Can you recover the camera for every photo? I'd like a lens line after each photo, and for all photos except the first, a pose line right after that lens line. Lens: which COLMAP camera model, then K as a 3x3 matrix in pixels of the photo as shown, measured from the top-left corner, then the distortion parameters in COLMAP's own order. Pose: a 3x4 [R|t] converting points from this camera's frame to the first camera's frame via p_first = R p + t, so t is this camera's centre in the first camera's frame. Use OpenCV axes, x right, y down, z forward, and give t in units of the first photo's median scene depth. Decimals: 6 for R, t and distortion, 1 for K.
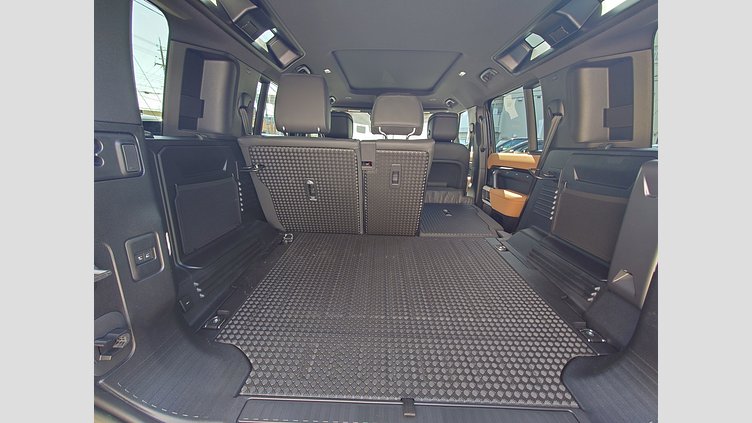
lens RADIAL K [[274.3, 0, 375.1], [0, 274.3, 209.5], [0, 0, 1]] dist [0.001079, 0.000128]
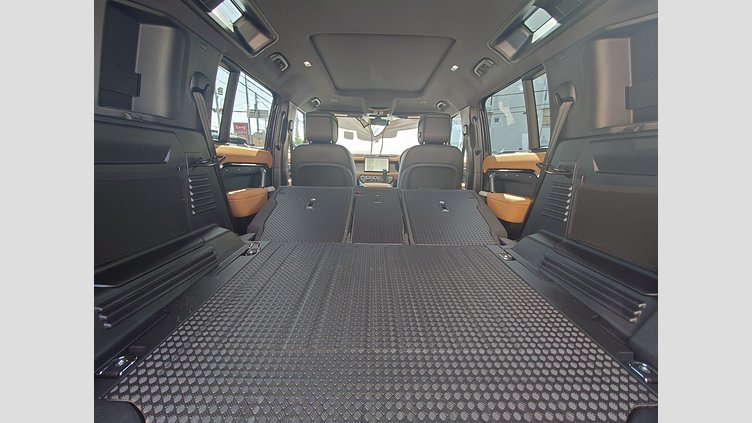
lens RADIAL K [[270.4, 0, 376.5], [0, 270.4, 208.6], [0, 0, 1]] dist [0.001432, 0.000262]
pose [[0.999495, -0.006646, 0.031089, 0.035314], [0.008446, 0.998273, -0.058129, 0.041791], [-0.030649, 0.058362, 0.997825, 0.188627]]
